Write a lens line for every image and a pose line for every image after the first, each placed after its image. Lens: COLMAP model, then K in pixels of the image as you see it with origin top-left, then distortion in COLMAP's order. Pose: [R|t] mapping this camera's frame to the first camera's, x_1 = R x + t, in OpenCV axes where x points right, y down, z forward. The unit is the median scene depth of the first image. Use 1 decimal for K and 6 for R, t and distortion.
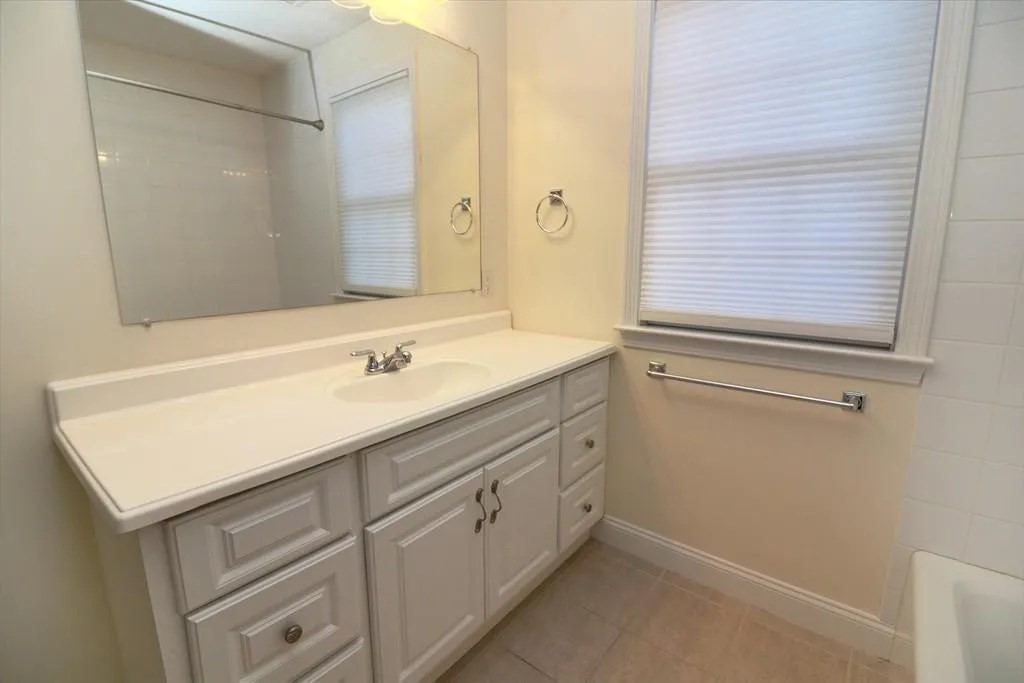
lens RADIAL K [[473.4, 0, 513.7], [0, 473.4, 343.5], [0, 0, 1]] dist [0.002760, -0.014501]
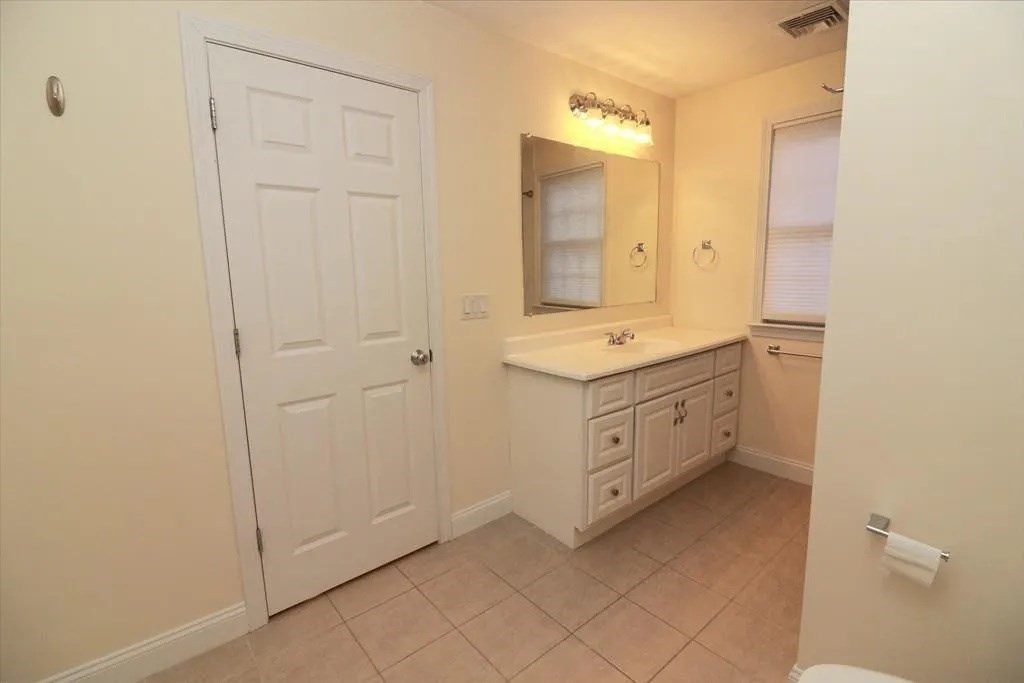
lens RADIAL K [[473.4, 0, 513.7], [0, 473.4, 343.5], [0, 0, 1]] dist [0.002760, -0.014501]
pose [[0.982037, 0.013126, -0.188229, -0.272441], [-0.019254, 0.999341, -0.030767, 0.103082], [0.187702, 0.033839, 0.981643, -0.774676]]
